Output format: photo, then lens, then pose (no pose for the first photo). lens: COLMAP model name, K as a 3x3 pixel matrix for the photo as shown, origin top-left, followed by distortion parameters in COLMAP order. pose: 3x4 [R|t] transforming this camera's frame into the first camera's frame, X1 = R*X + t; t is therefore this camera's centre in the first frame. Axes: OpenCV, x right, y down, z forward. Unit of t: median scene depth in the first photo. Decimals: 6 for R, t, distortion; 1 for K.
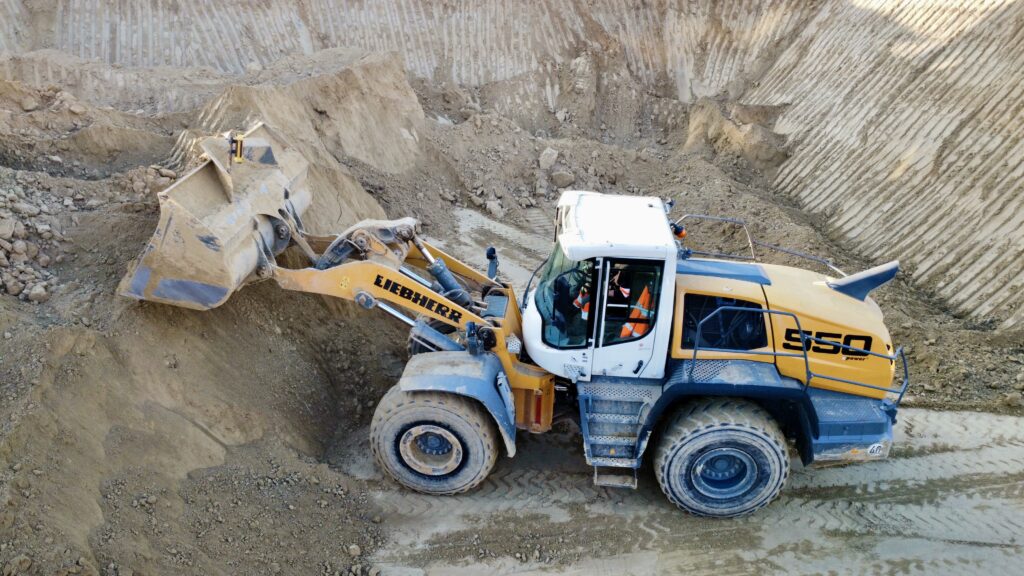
lens RADIAL K [[766.0, 0, 508.4], [0, 766.0, 277.8], [0, 0, 1]] dist [0.003487, -0.003484]
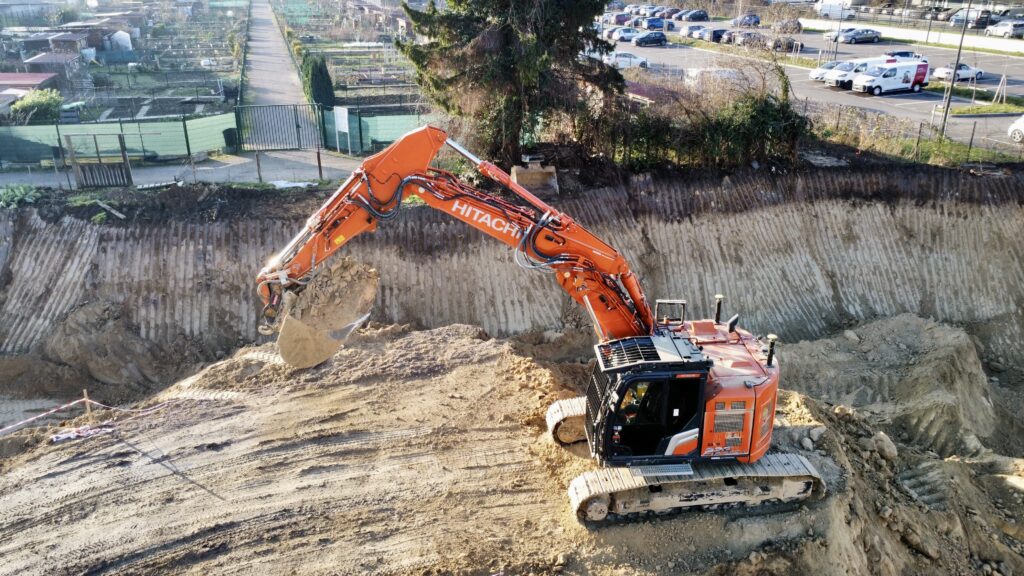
lens RADIAL K [[766.0, 0, 513.3], [0, 766.0, 281.6], [0, 0, 1]] dist [0.003487, -0.003484]
pose [[0.987318, 0.053893, -0.149326, -0.693351], [-0.059376, 0.997706, -0.032507, -0.280357], [0.147231, 0.040962, 0.988254, -0.395782]]
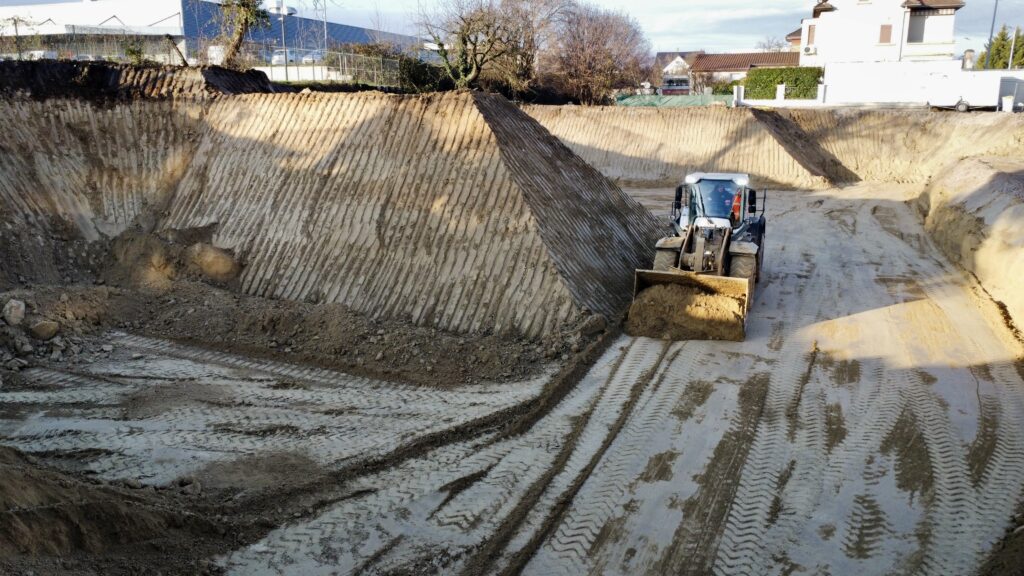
lens RADIAL K [[766.0, 0, 508.2], [0, 766.0, 278.4], [0, 0, 1]] dist [0.003487, -0.003484]
pose [[0.593273, -0.189207, 0.782450, -0.260809], [0.342829, 0.938821, -0.032922, 0.019546], [-0.728351, 0.287779, 0.621842, 0.078511]]
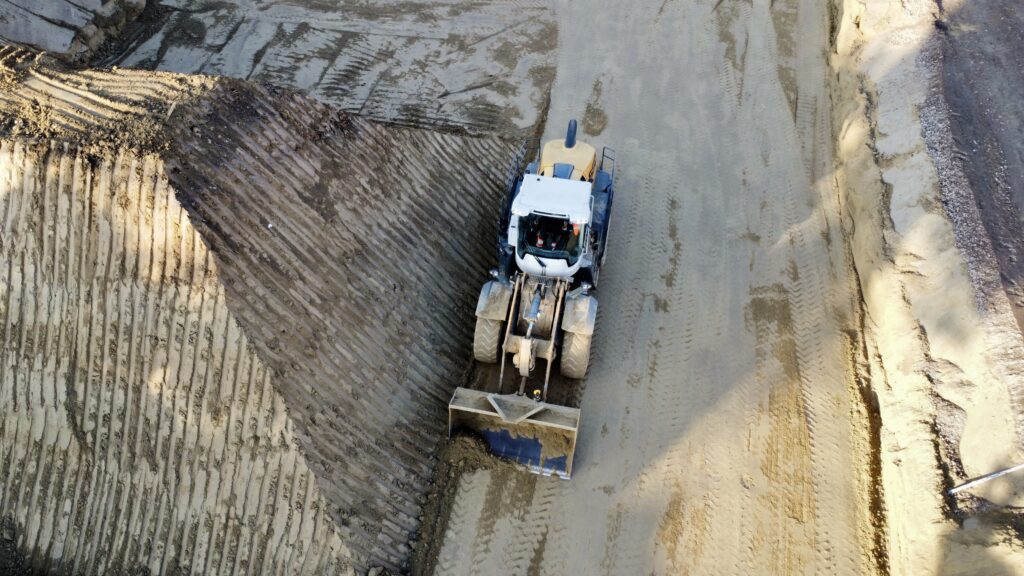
lens RADIAL K [[766.0, 0, 509.4], [0, 766.0, 279.2], [0, 0, 1]] dist [0.003487, -0.003484]
pose [[0.452041, -0.675097, 0.583012, 0.334403], [0.366265, 0.736441, 0.568774, -0.511044], [-0.813332, -0.043572, 0.580166, 0.086010]]
